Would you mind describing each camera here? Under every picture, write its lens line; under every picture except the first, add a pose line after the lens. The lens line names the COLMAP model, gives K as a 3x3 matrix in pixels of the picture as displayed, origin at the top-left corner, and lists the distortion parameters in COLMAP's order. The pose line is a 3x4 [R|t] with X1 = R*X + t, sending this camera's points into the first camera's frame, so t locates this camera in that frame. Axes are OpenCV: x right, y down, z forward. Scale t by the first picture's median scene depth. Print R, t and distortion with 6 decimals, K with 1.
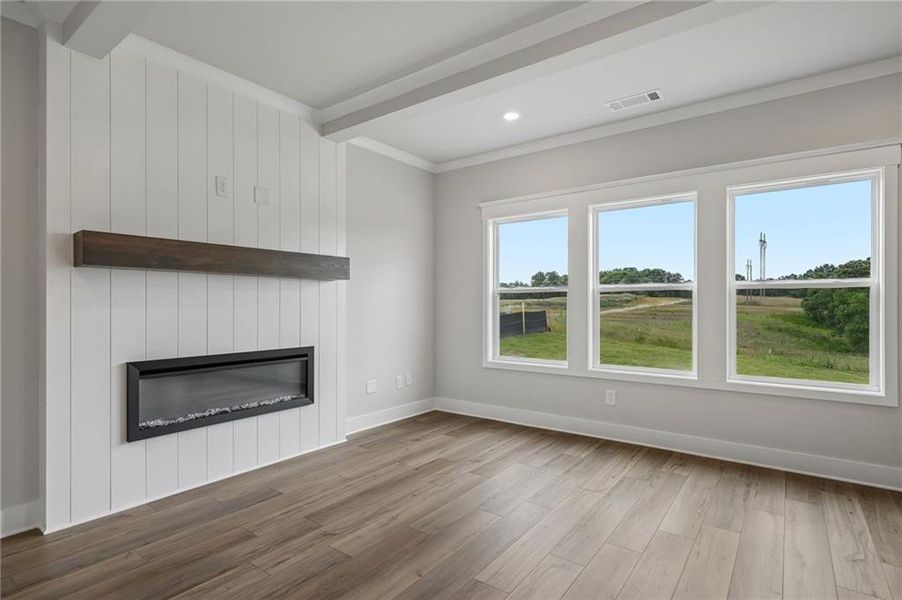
lens RADIAL K [[447.3, 0, 464.7], [0, 447.3, 306.8], [0, 0, 1]] dist [-0.002321, -0.000286]
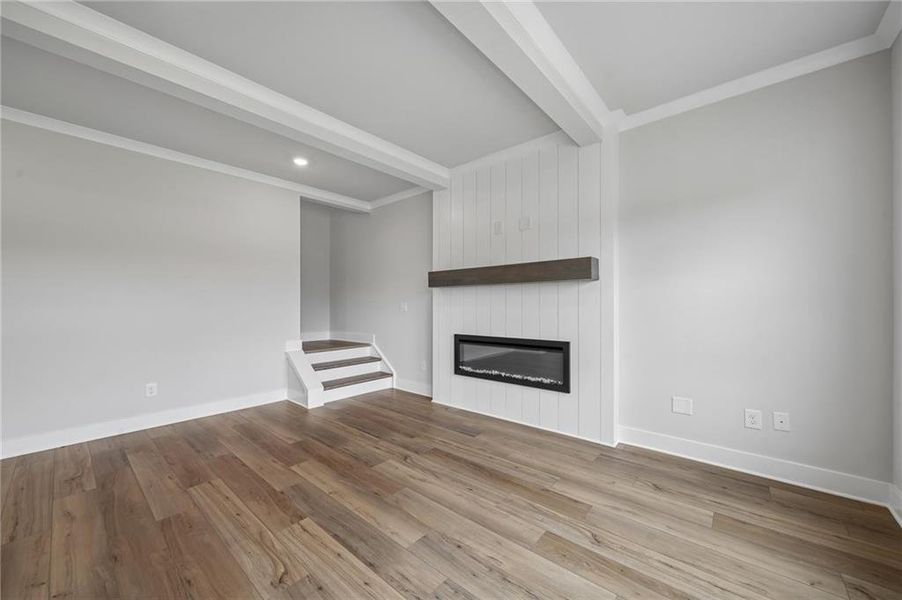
lens RADIAL K [[322.3, 0, 458.9], [0, 322.3, 305.2], [0, 0, 1]] dist [-0.004665, -0.000041]
pose [[-0.052392, 0.000911, -0.998626, 0.544185], [0.000020, 1.000000, 0.000911, -0.004635], [0.998627, 0.000028, -0.052392, 0.872782]]
